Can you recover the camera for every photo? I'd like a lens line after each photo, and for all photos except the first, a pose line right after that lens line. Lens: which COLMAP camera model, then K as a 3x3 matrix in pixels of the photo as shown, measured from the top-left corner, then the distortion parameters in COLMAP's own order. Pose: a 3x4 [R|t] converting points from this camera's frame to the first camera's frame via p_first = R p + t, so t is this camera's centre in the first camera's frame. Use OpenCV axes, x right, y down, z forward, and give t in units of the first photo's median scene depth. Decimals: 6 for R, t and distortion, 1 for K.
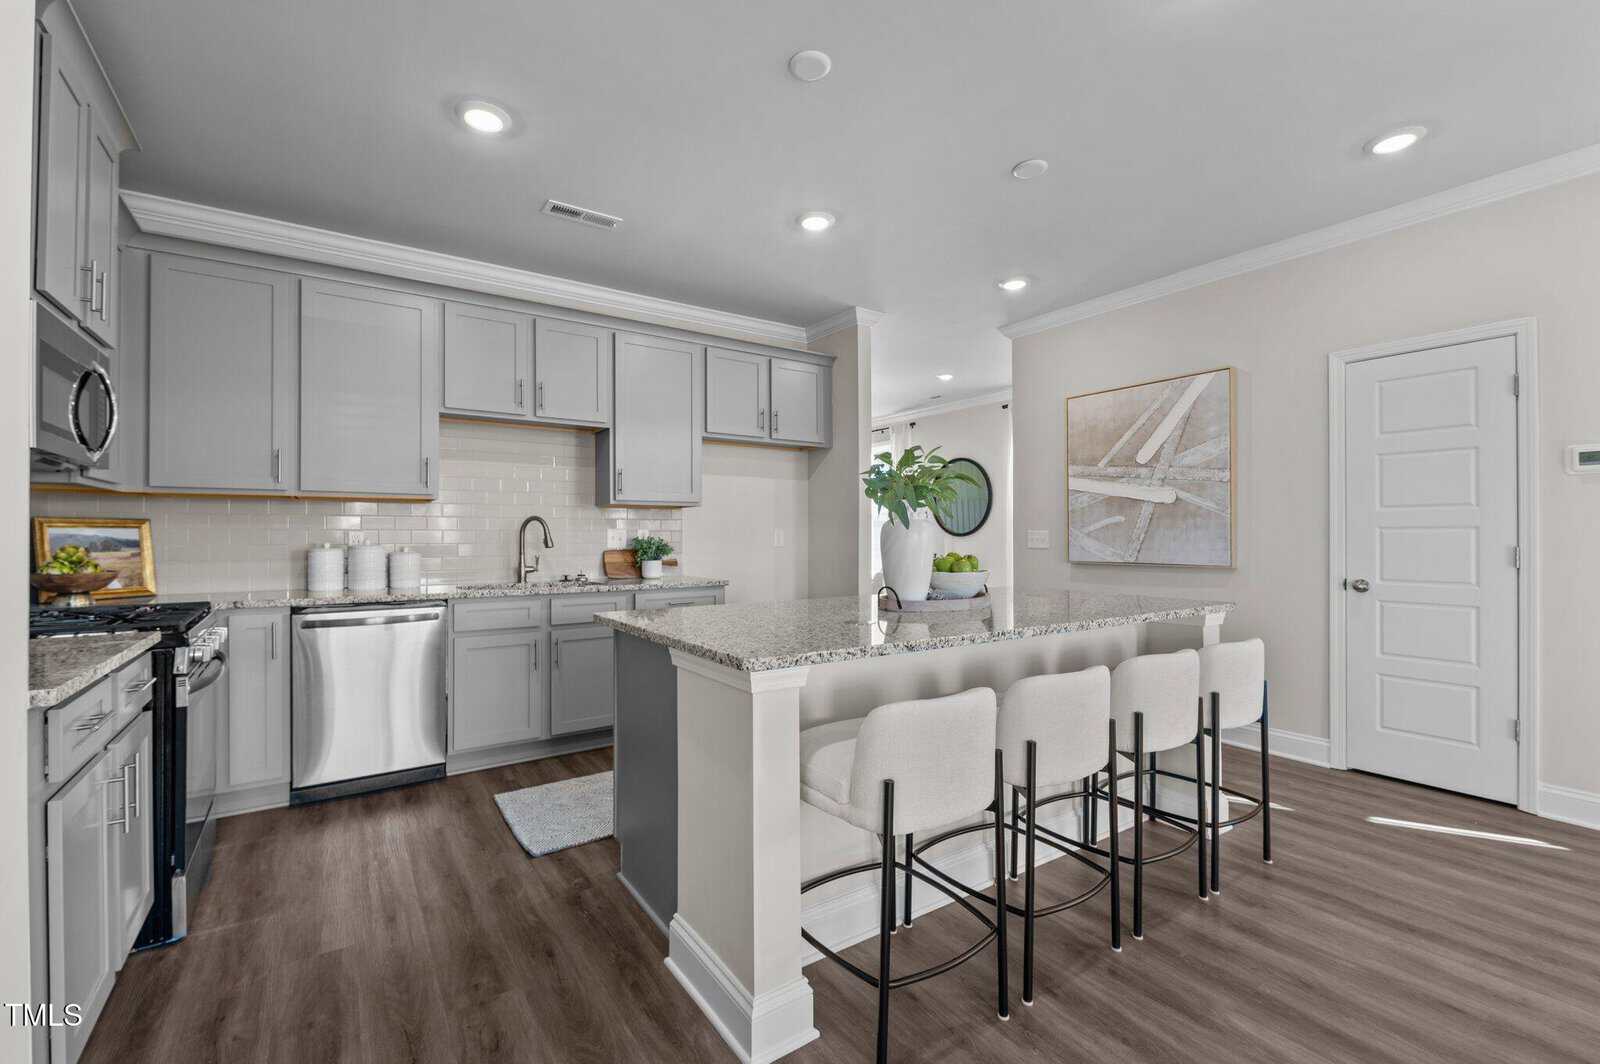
lens RADIAL K [[683.0, 0, 793.6], [0, 683.0, 533.2], [0, 0, 1]] dist [0.001148, -0.000028]
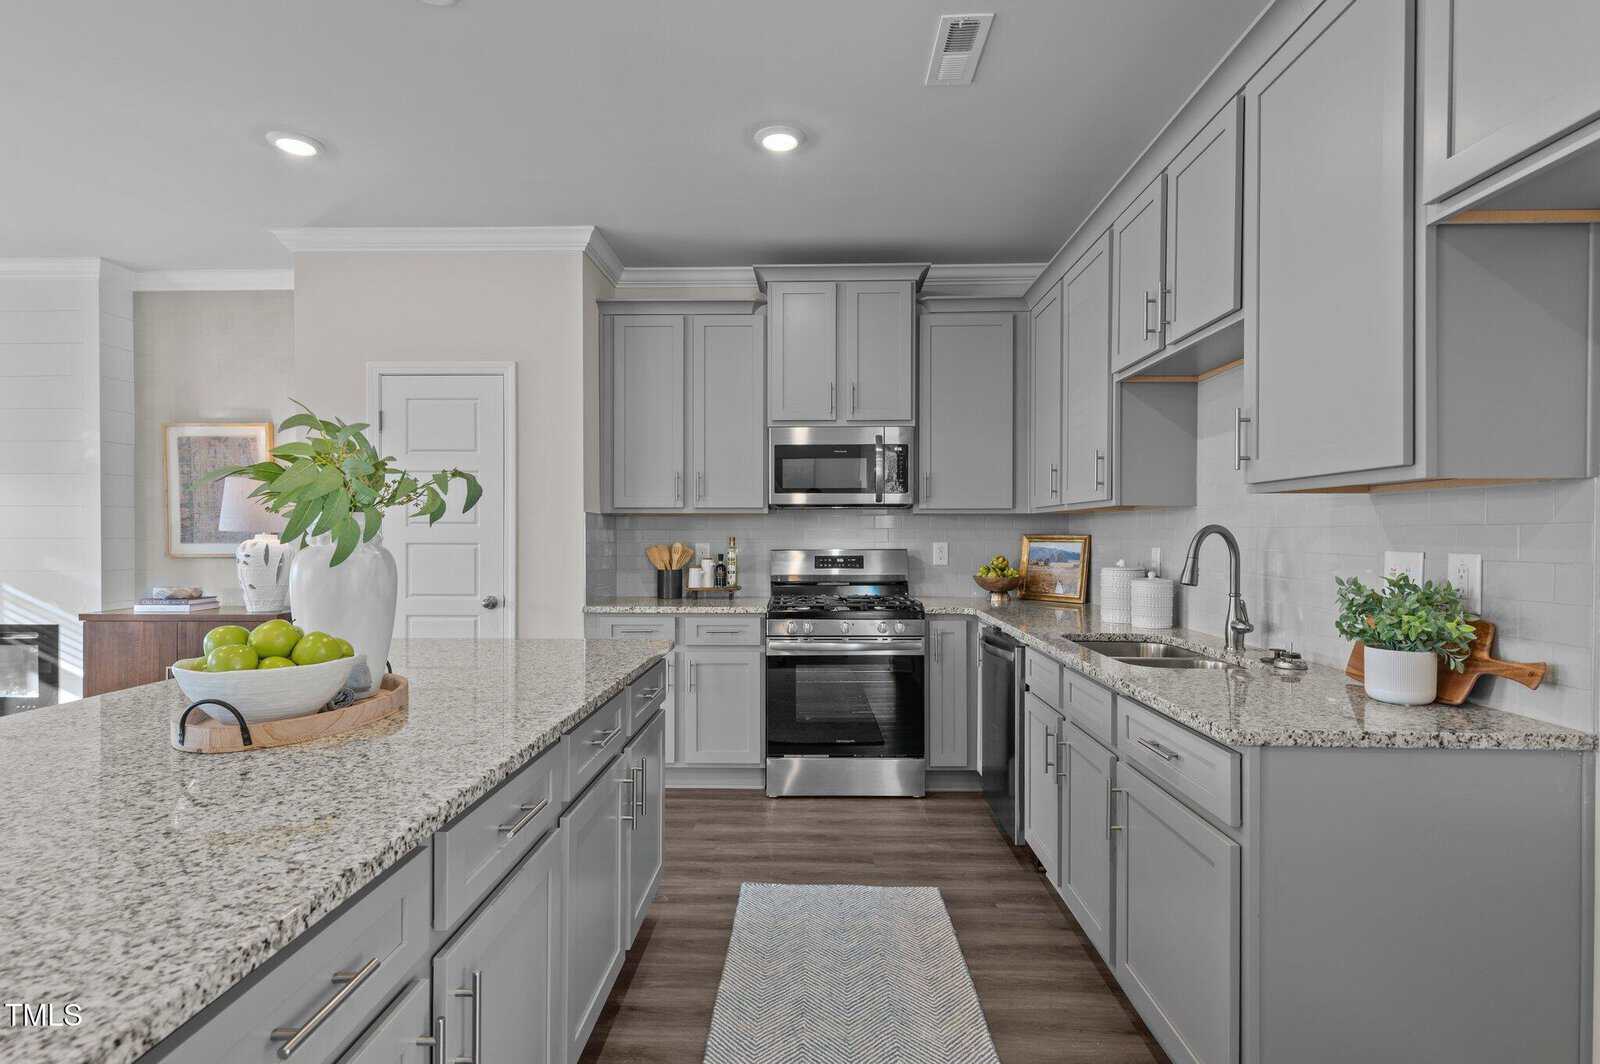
lens RADIAL K [[754.2, 0, 800.0], [0, 754.2, 532.0], [0, 0, 1]] dist [0.015623, 0.000273]
pose [[-0.566516, -0.006404, -0.824026, 0.368445], [0.000378, 0.999968, -0.008031, -0.016084], [0.824051, -0.004861, -0.566495, 1.367123]]
